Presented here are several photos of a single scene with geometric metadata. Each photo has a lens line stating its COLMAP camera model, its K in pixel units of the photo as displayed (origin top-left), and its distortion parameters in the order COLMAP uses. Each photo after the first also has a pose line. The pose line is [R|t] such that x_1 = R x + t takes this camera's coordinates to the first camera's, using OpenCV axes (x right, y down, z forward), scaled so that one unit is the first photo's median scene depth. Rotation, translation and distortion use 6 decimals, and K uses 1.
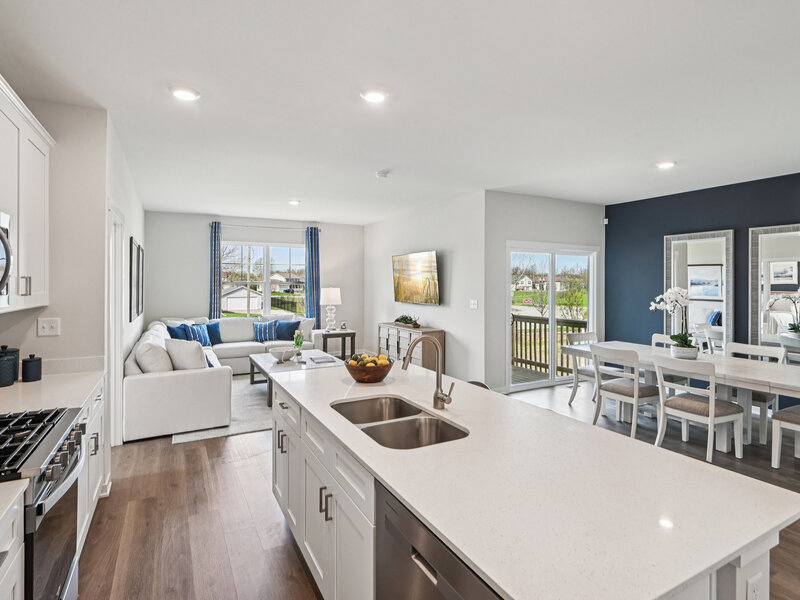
lens RADIAL K [[420.2, 0, 399.5], [0, 420.2, 279.2], [0, 0, 1]] dist [-0.001849, -0.001110]
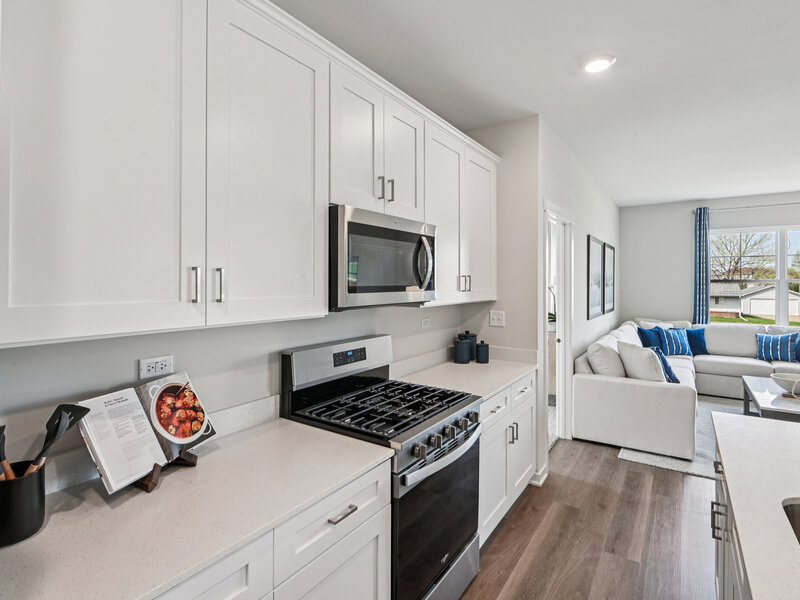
lens RADIAL K [[420.2, 0, 399.5], [0, 420.2, 279.2], [0, 0, 1]] dist [-0.001849, -0.001110]
pose [[0.460159, -0.002651, -0.887832, 0.050571], [0.006707, 0.999977, 0.000490, 0.001631], [0.887811, -0.006180, 0.460167, 0.162138]]
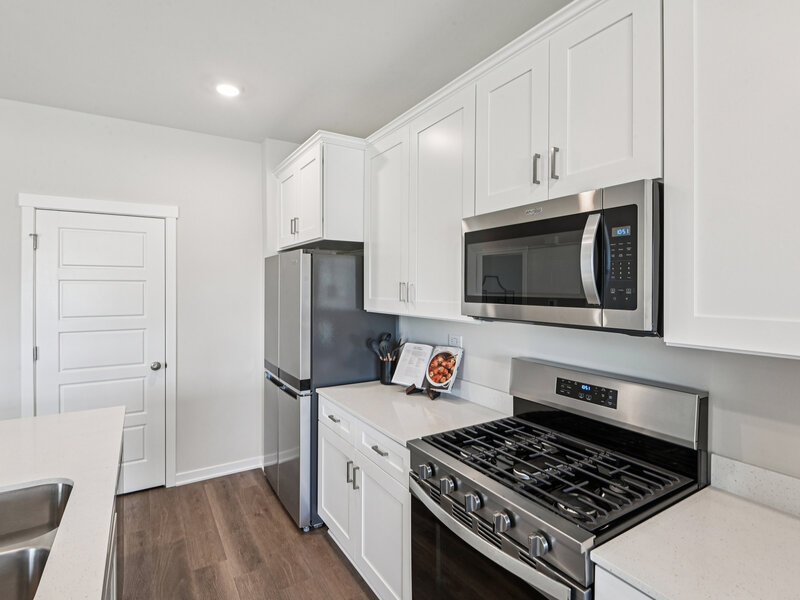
lens RADIAL K [[415.3, 0, 402.1], [0, 415.3, 289.7], [0, 0, 1]] dist [-0.001340, -0.000536]
pose [[-0.998149, -0.013202, -0.059363, -0.255735], [-0.012580, 0.999862, -0.010836, 0.009003], [0.059498, -0.010069, -0.998178, 0.740406]]
